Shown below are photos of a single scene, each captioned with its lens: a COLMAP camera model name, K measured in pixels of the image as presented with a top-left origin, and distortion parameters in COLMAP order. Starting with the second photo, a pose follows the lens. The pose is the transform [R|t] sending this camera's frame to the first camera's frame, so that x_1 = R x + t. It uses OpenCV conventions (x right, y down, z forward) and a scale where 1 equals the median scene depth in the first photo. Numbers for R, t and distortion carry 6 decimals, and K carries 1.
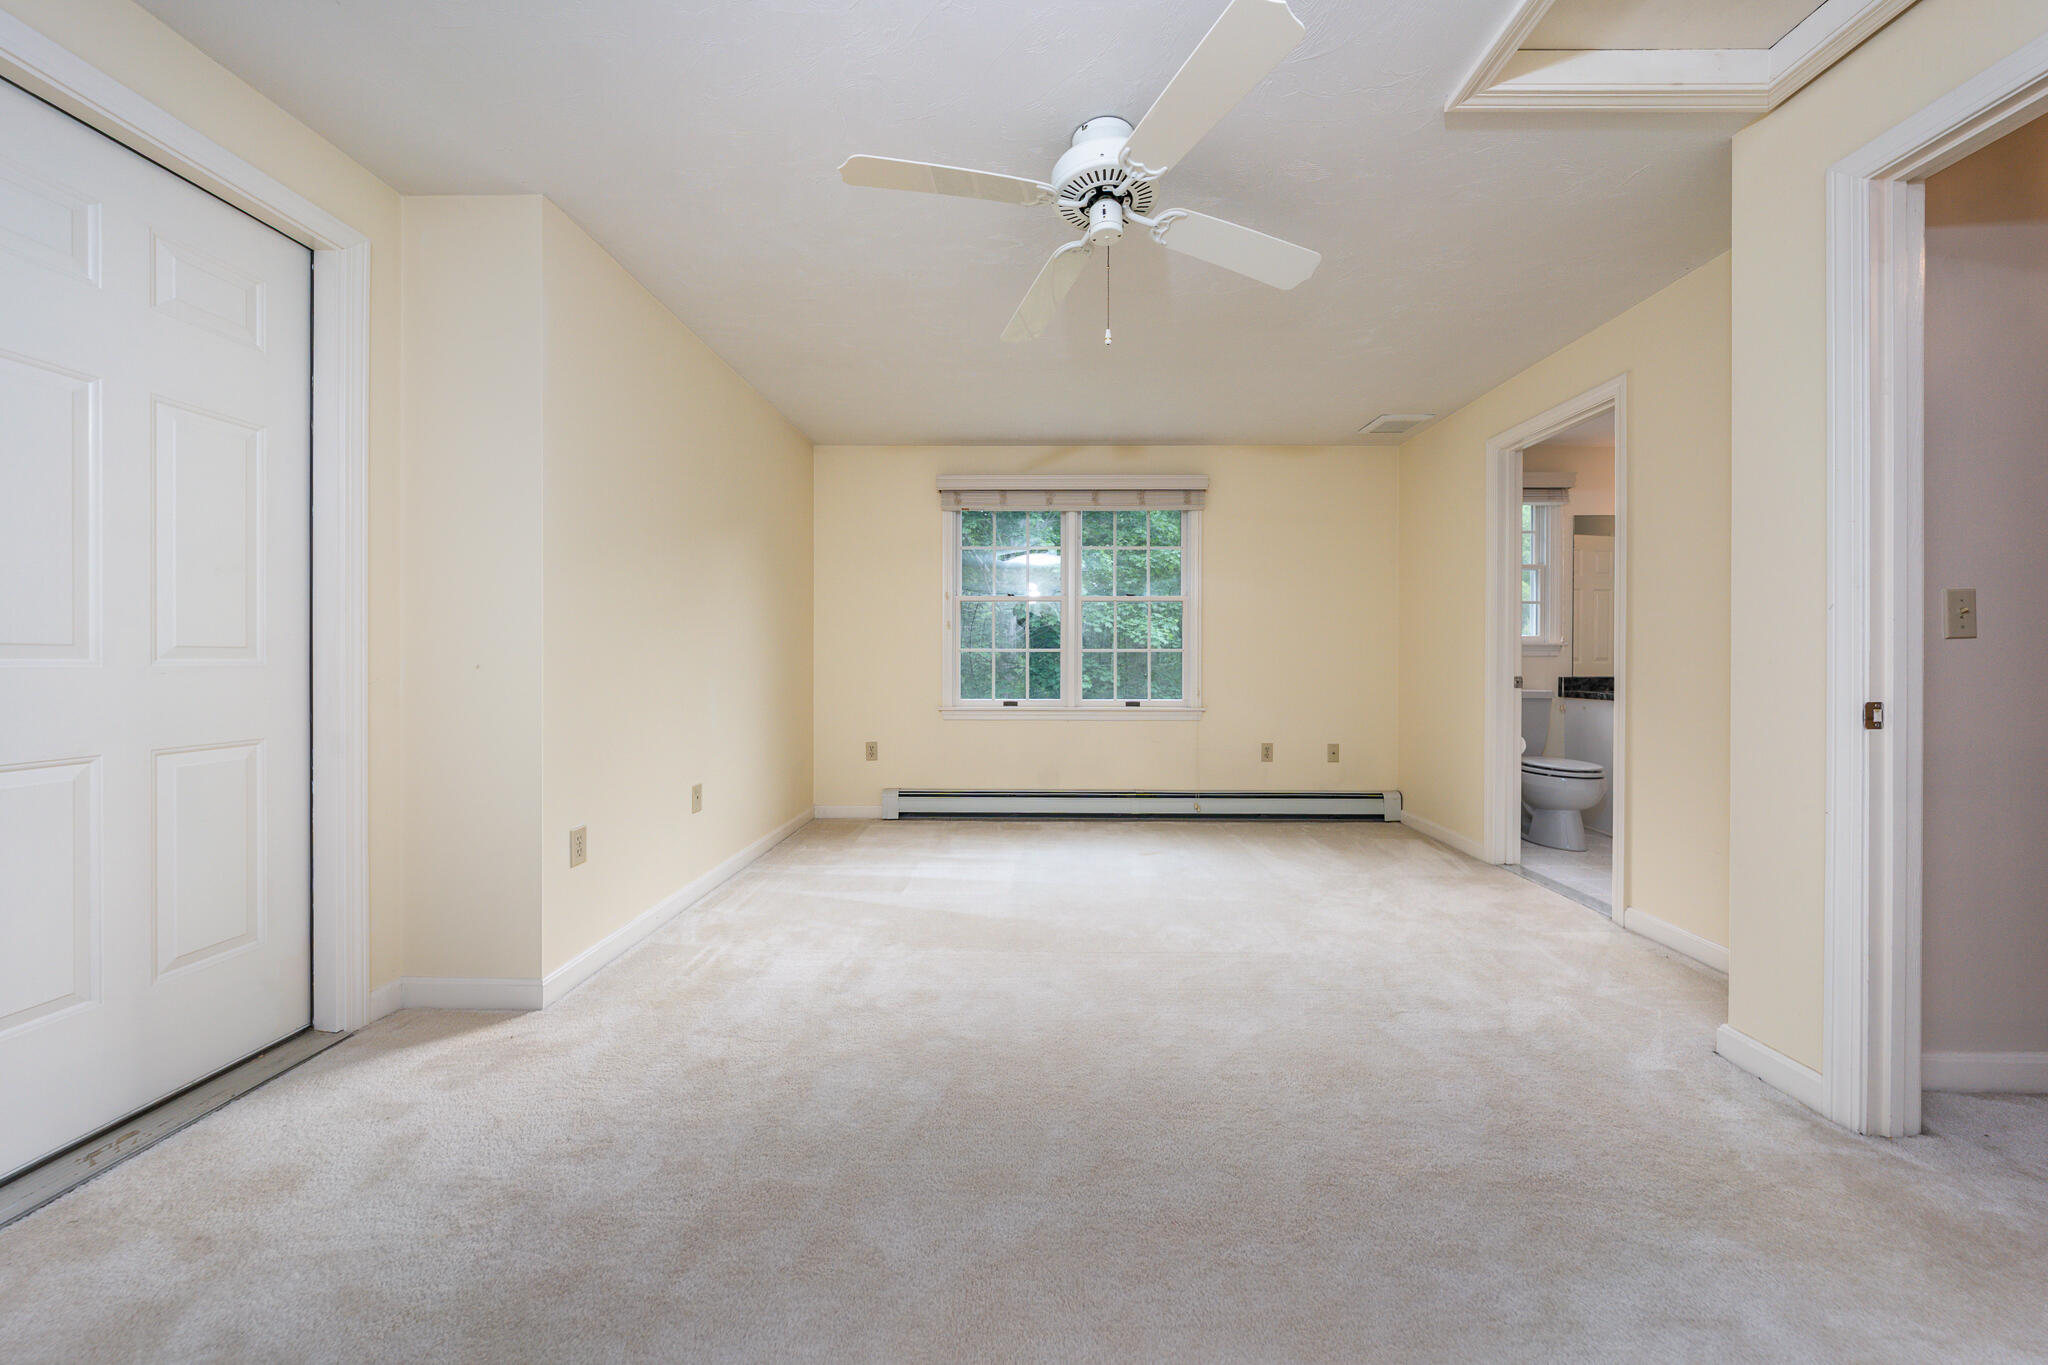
lens RADIAL K [[710.9, 0, 1031.5], [0, 710.9, 670.4], [0, 0, 1]] dist [-0.000844, -0.000114]
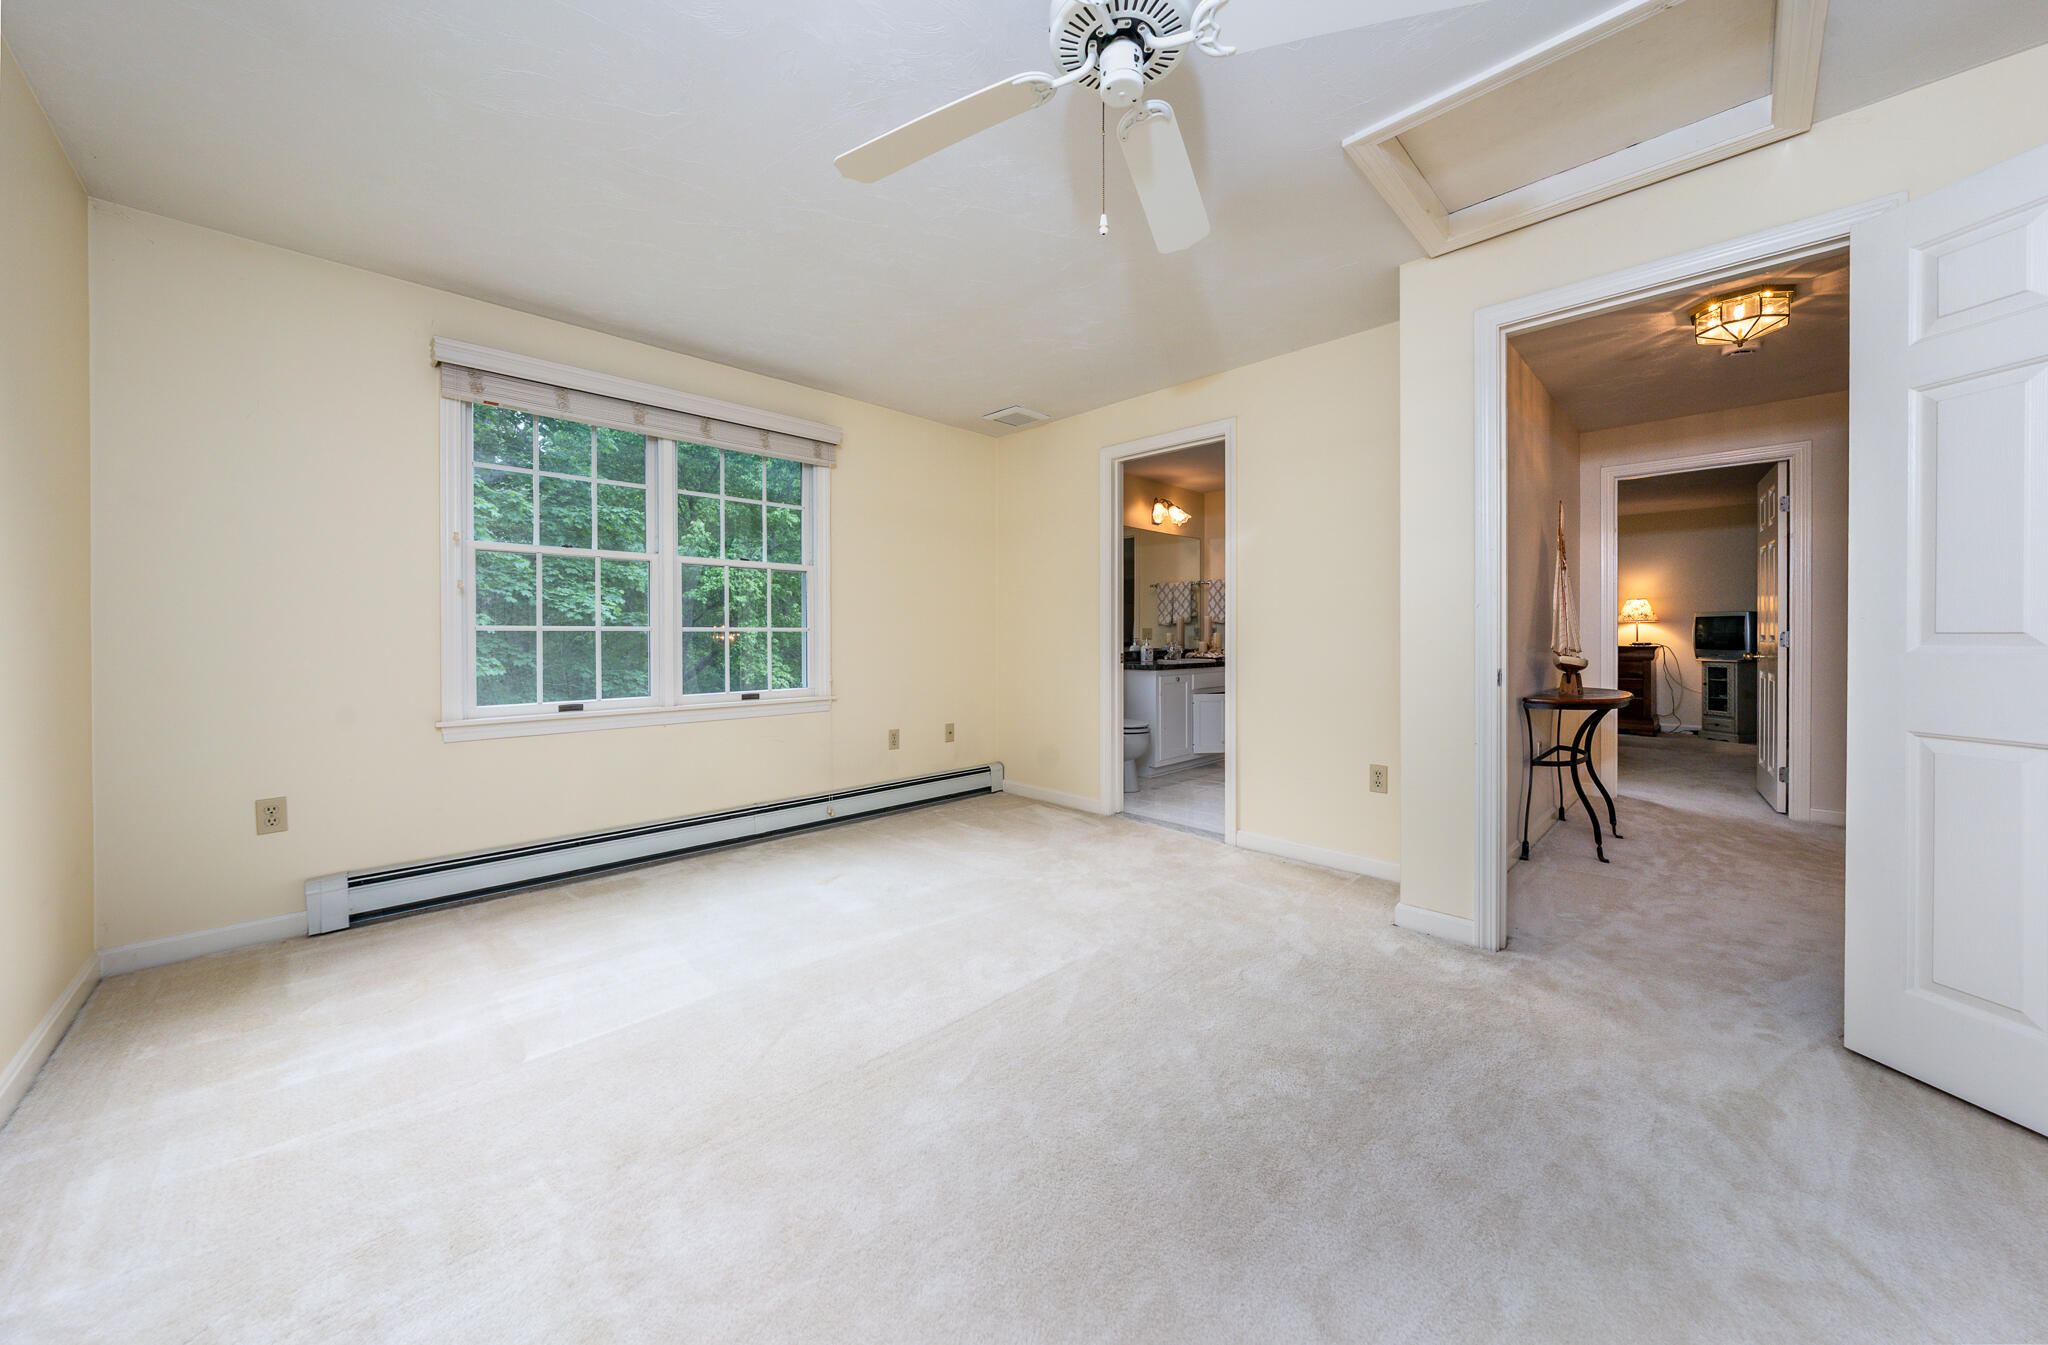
lens RADIAL K [[709.1, 0, 1033.8], [0, 709.1, 650.9], [0, 0, 1]] dist [-0.003105, 0.000154]
pose [[0.697644, -0.018219, 0.716213, -0.210426], [0.014642, 0.999830, 0.011171, -0.008478], [-0.716295, 0.002693, 0.697792, 0.225157]]
